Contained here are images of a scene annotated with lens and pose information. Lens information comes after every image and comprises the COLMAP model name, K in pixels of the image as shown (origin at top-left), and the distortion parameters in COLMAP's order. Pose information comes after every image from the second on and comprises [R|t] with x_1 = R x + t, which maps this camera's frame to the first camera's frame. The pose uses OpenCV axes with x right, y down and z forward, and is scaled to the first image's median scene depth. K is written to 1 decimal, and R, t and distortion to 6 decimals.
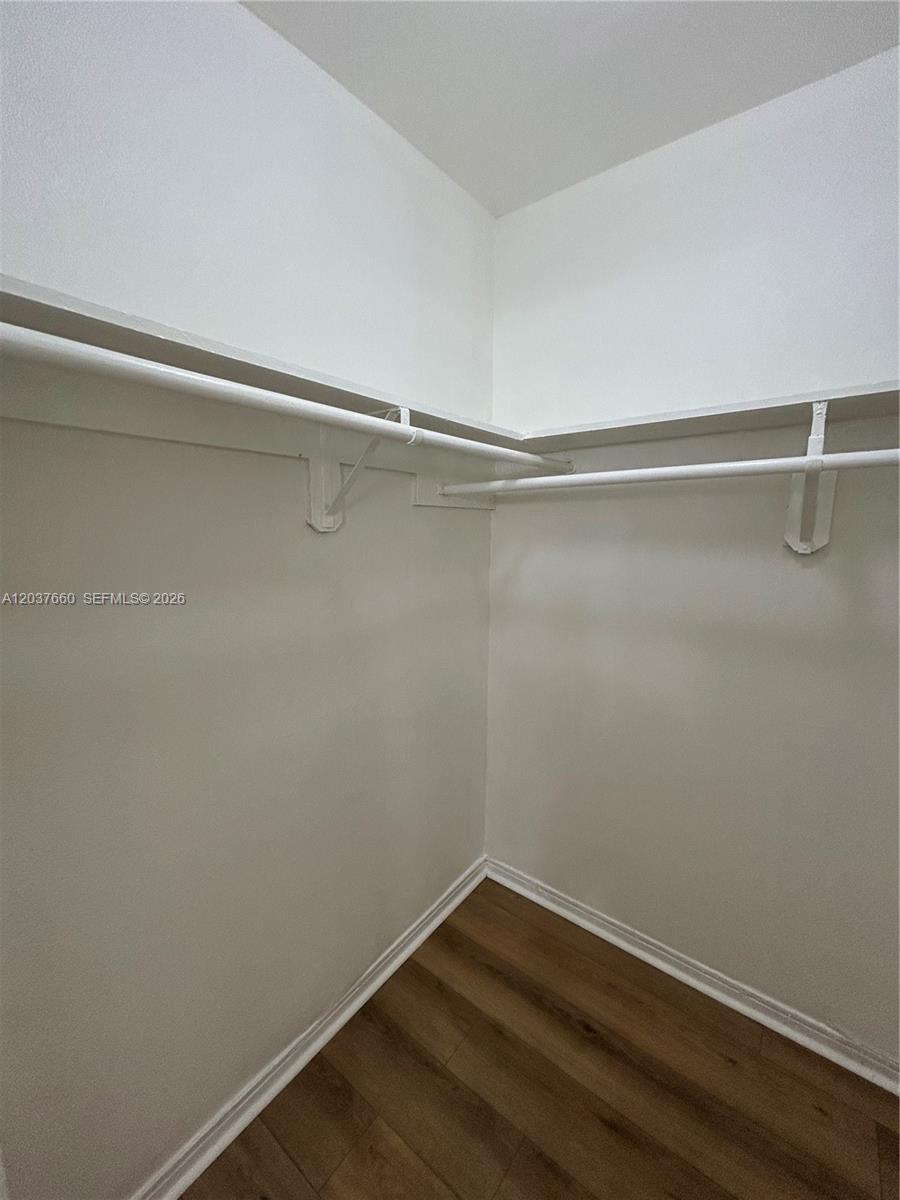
lens RADIAL K [[488.1, 0, 451.8], [0, 488.1, 598.3], [0, 0, 1]] dist [0.000189, -0.000199]
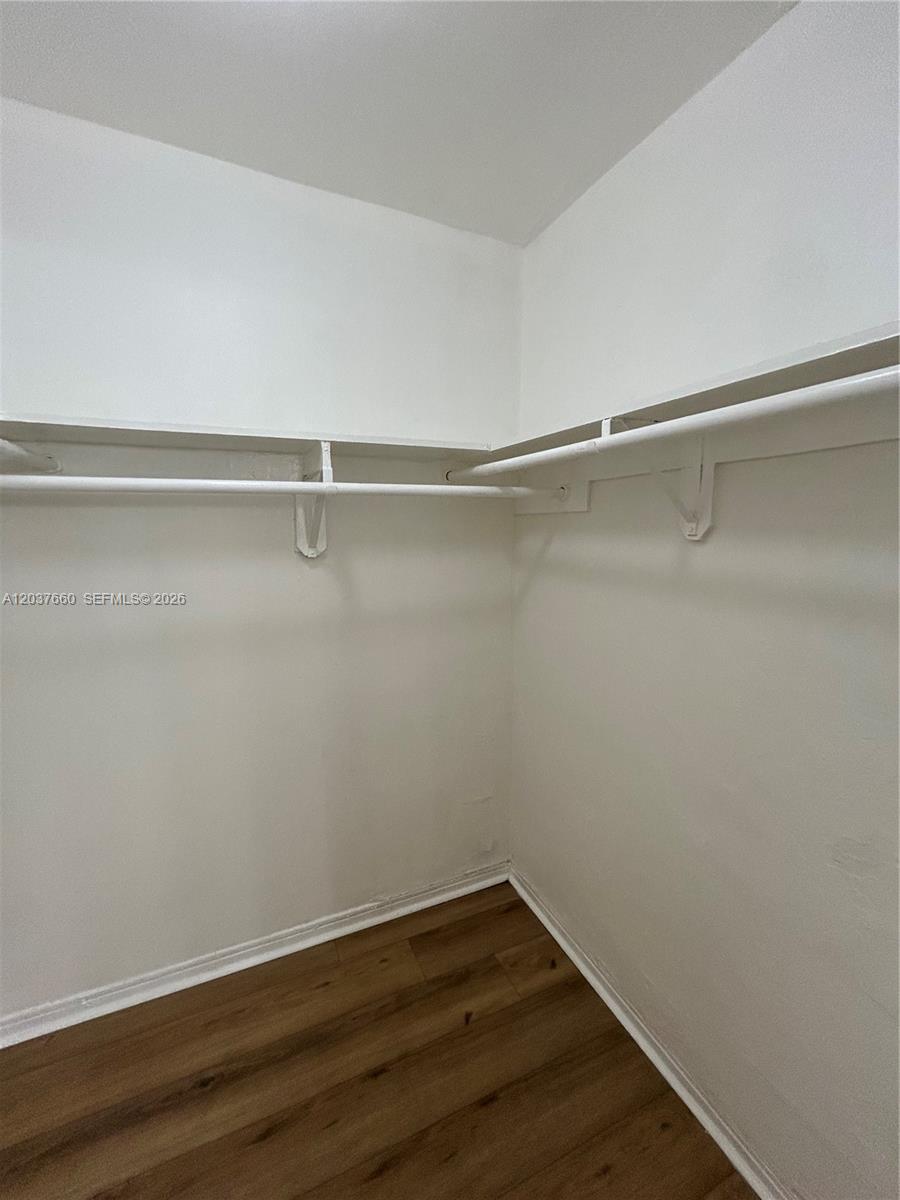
lens RADIAL K [[488.1, 0, 447.6], [0, 488.1, 600.7], [0, 0, 1]] dist [0.000189, -0.000199]
pose [[0.467489, -0.127808, 0.874711, -0.209799], [0.134209, 0.988285, 0.072674, -0.023801], [-0.873752, 0.083420, 0.479165, 0.091129]]
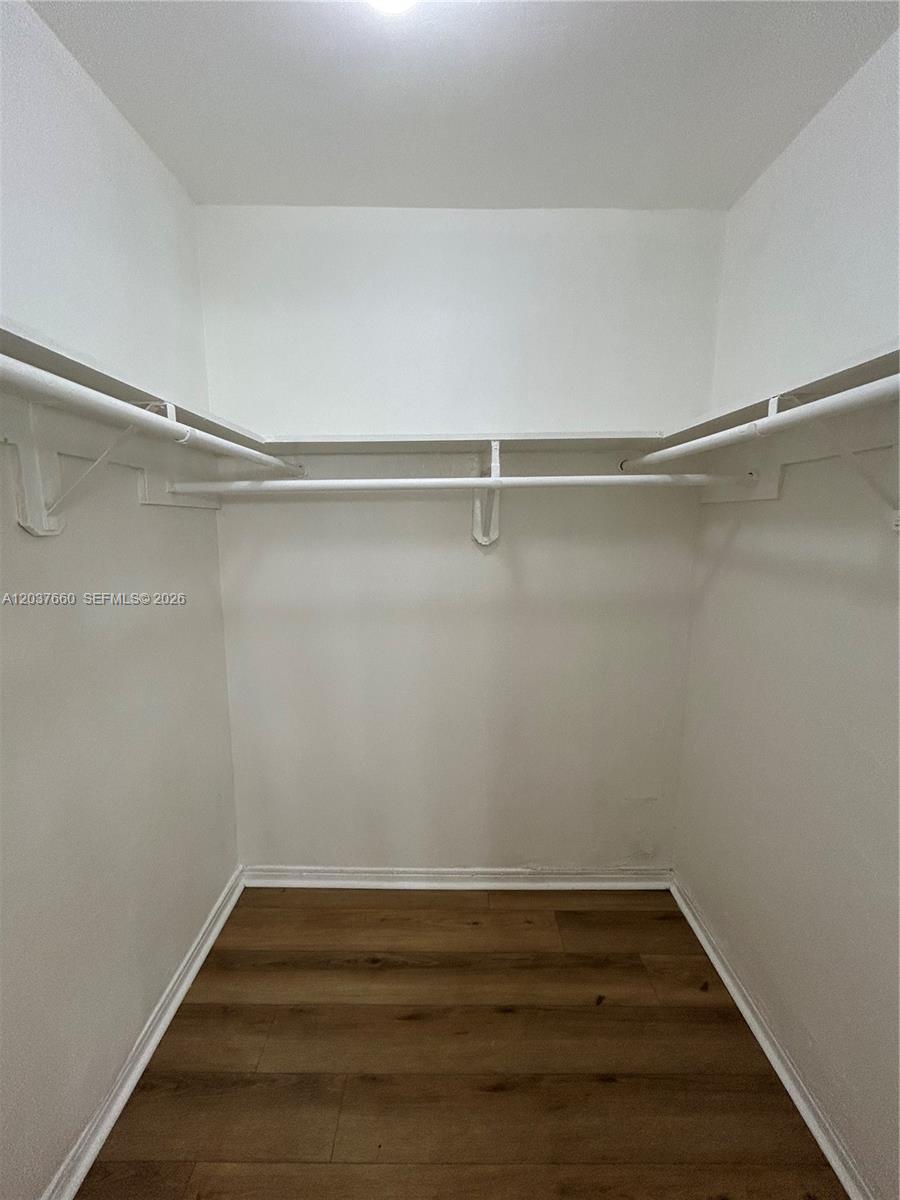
lens RADIAL K [[488.1, 0, 449.5], [0, 488.1, 601.4], [0, 0, 1]] dist [0.000189, -0.000199]
pose [[0.792224, -0.099609, 0.602046, -0.204122], [0.093050, 0.994769, 0.042142, 0.001381], [-0.603094, 0.022634, 0.797349, -0.051134]]
